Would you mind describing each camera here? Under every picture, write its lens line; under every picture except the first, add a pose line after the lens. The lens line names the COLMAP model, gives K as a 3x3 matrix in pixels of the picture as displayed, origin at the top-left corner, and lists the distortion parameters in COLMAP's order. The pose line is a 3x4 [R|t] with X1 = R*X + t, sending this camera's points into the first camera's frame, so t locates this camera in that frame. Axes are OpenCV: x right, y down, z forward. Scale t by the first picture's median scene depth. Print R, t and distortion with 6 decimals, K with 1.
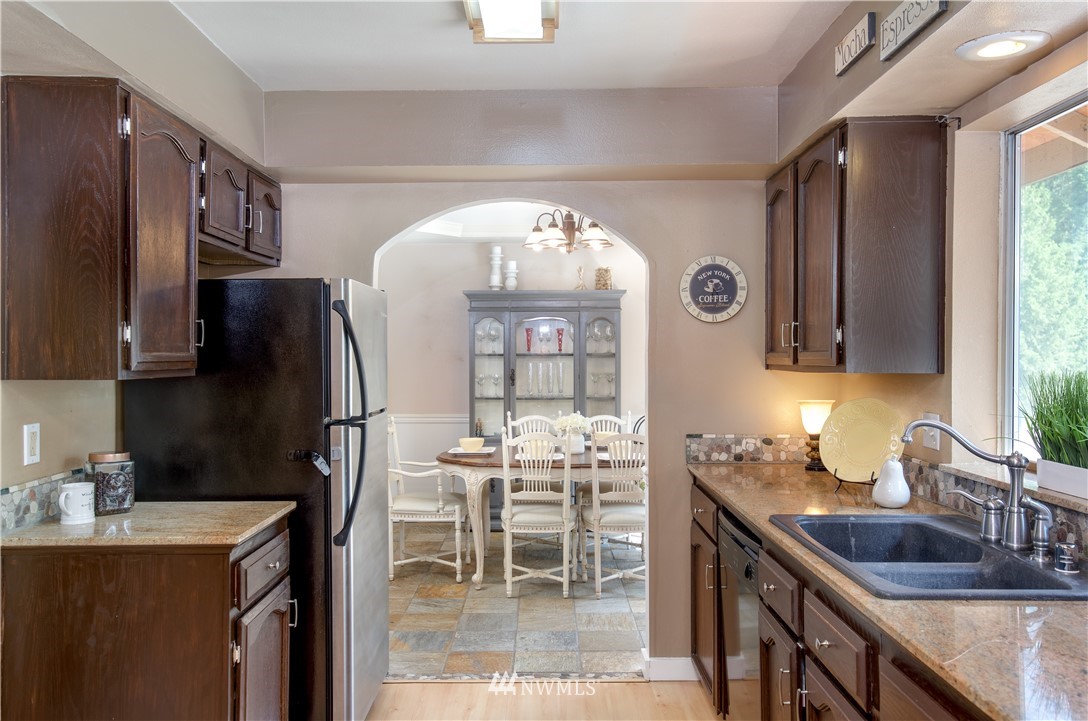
lens RADIAL K [[880.3, 0, 543.6], [0, 880.3, 356.8], [0, 0, 1]] dist [0.053532, 0.002761]
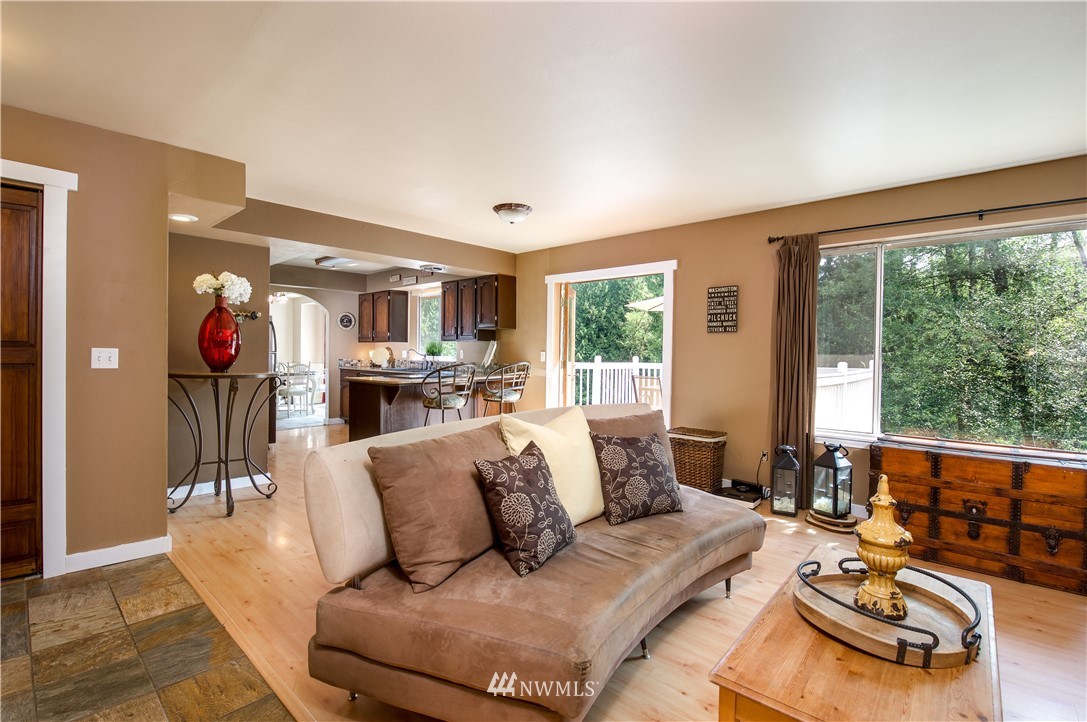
lens RADIAL K [[494.3, 0, 539.5], [0, 494.3, 358.0], [0, 0, 1]] dist [0.001760, 0.000144]
pose [[0.670896, -0.002043, 0.741549, -0.643583], [-0.007848, 0.999921, 0.009855, 0.042172], [-0.741510, -0.012431, 0.670827, -0.821841]]
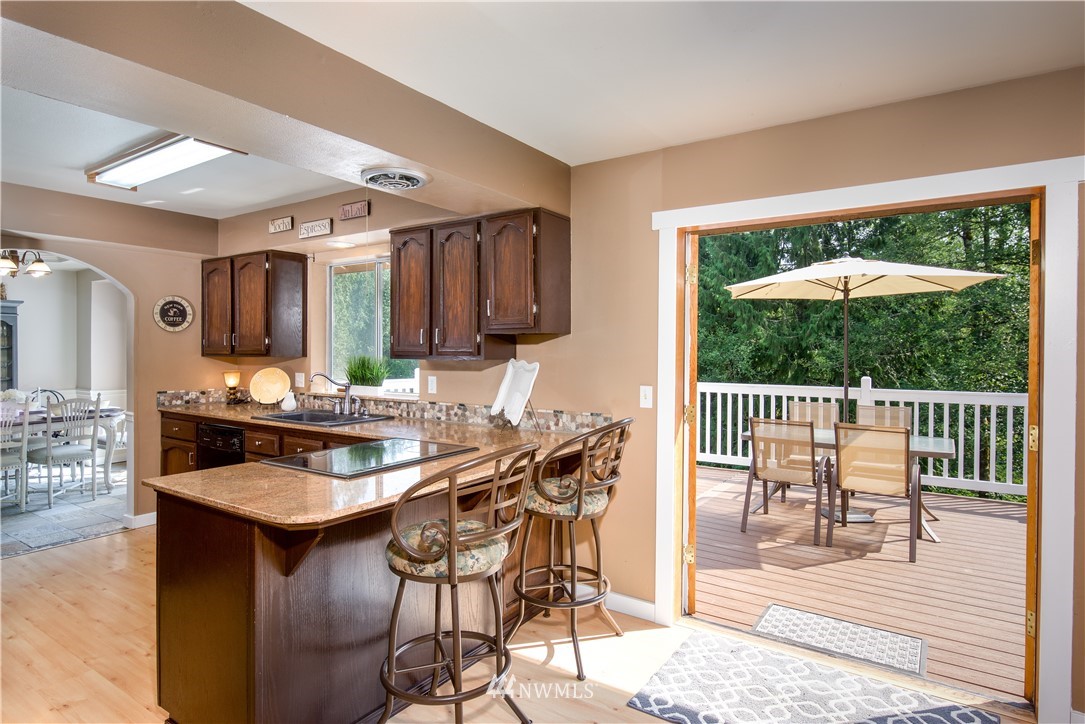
lens RADIAL K [[596.0, 0, 541.2], [0, 596.0, 355.1], [0, 0, 1]] dist [0.020365, 0.000325]
pose [[0.557152, -0.002352, 0.830407, -0.335064], [-0.002442, 0.999987, 0.004471, 0.002989], [-0.830407, -0.004519, 0.557139, -0.285171]]
